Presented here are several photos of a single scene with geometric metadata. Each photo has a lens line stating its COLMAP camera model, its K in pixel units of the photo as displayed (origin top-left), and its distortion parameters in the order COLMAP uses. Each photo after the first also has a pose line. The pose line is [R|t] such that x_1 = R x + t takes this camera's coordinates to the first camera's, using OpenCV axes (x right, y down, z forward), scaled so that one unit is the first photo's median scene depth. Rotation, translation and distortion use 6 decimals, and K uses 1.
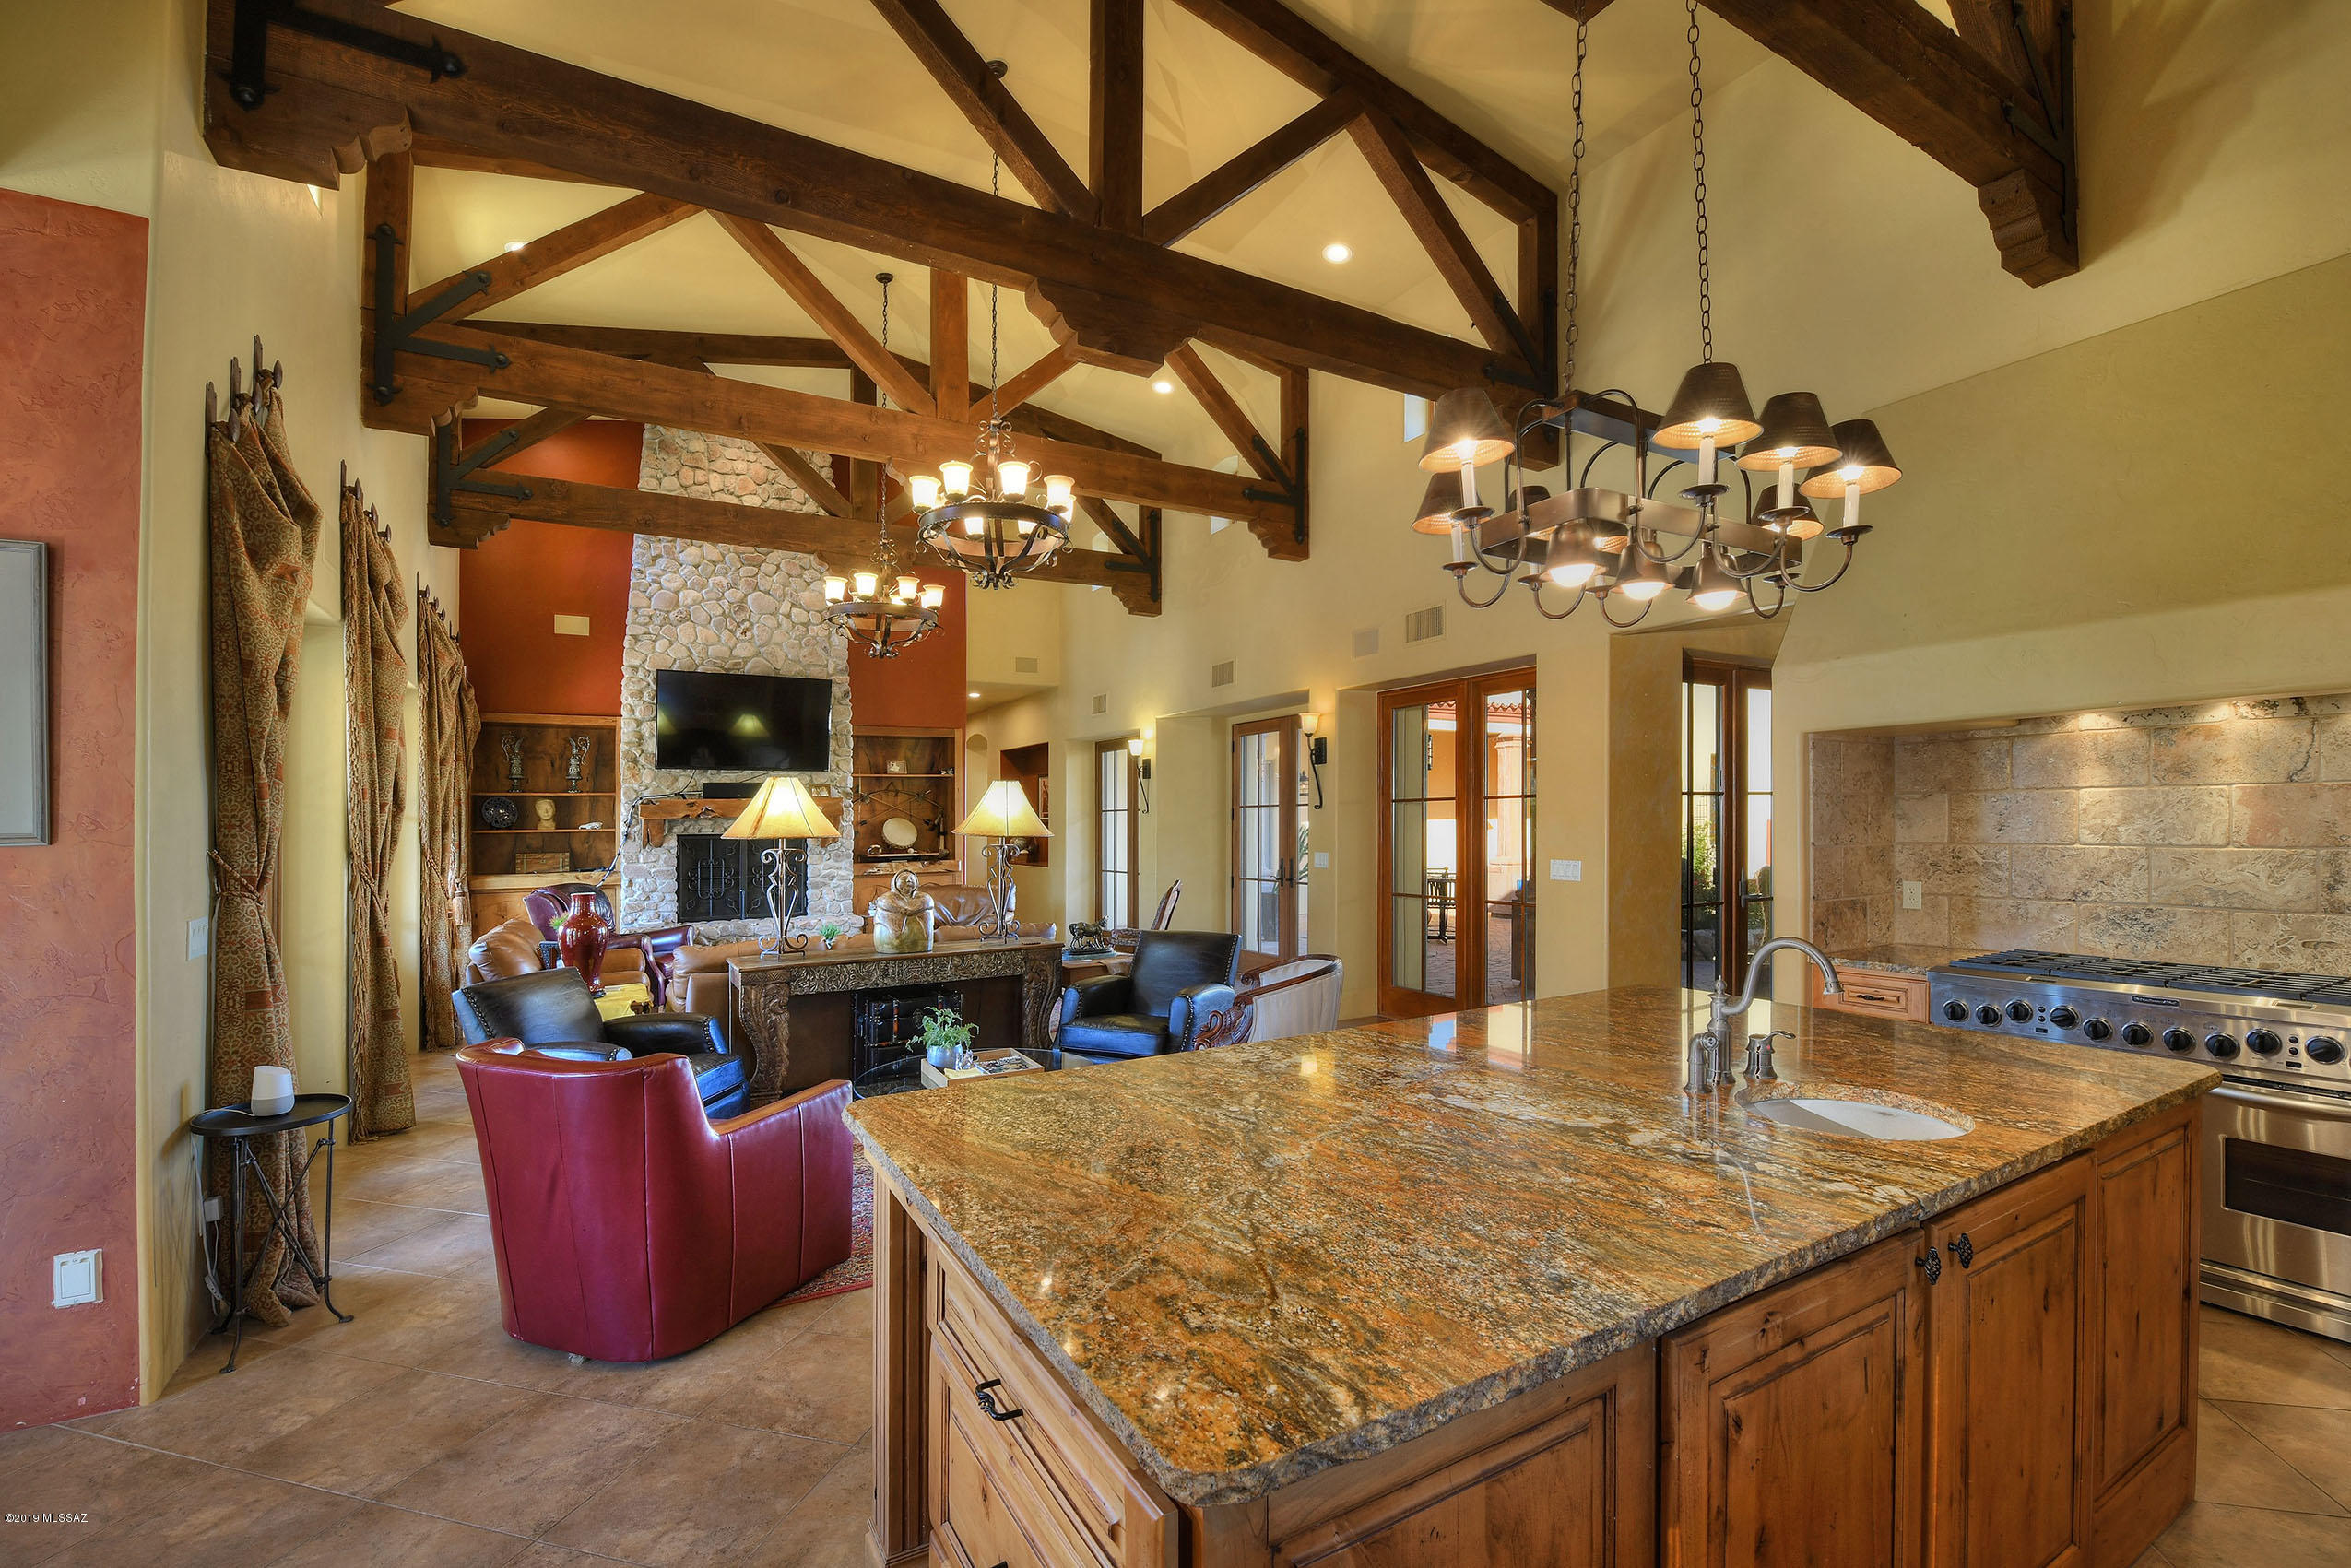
lens RADIAL K [[1035.9, 0, 1250.0], [0, 1035.9, 818.8], [0, 0, 1]] dist [-0.012156, -0.000186]
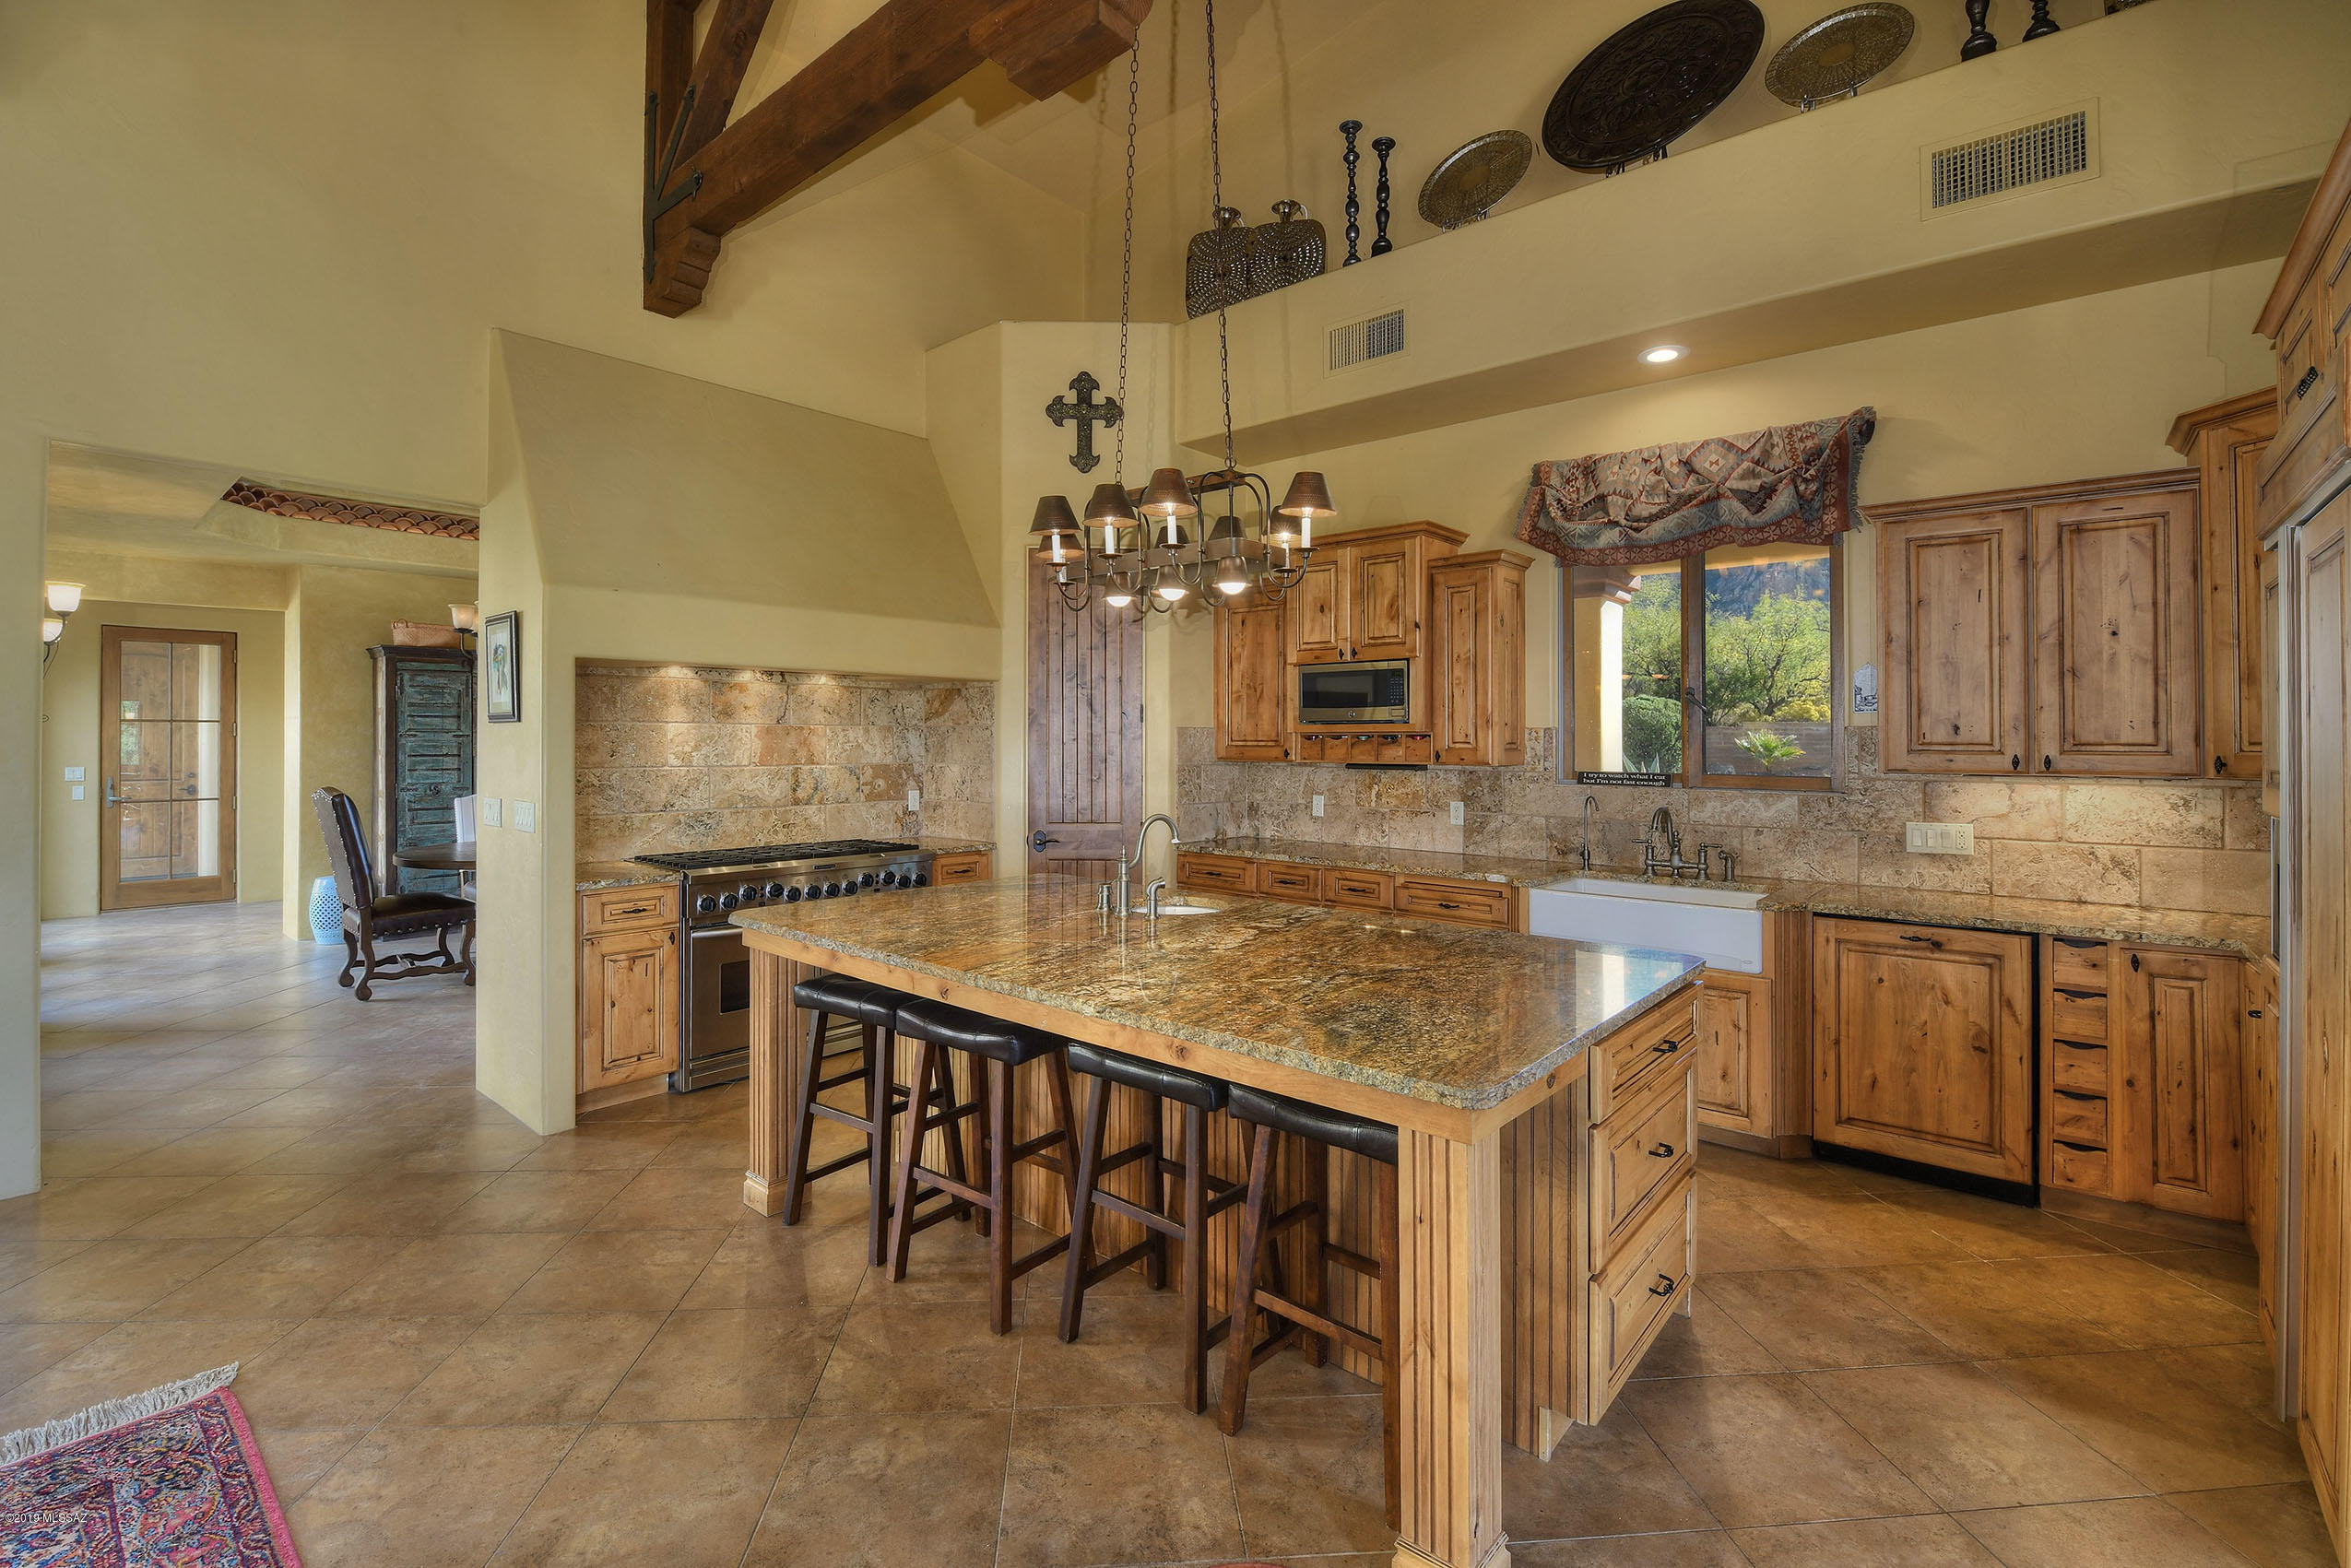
lens RADIAL K [[1079.6, 0, 1097.8], [0, 1079.6, 752.3], [0, 0, 1]] dist [-0.004061, -0.000275]
pose [[-0.272358, 0.003038, 0.962191, -0.737433], [-0.001803, 0.999992, -0.003668, 0.013040], [-0.962194, -0.002734, -0.272350, 1.006056]]
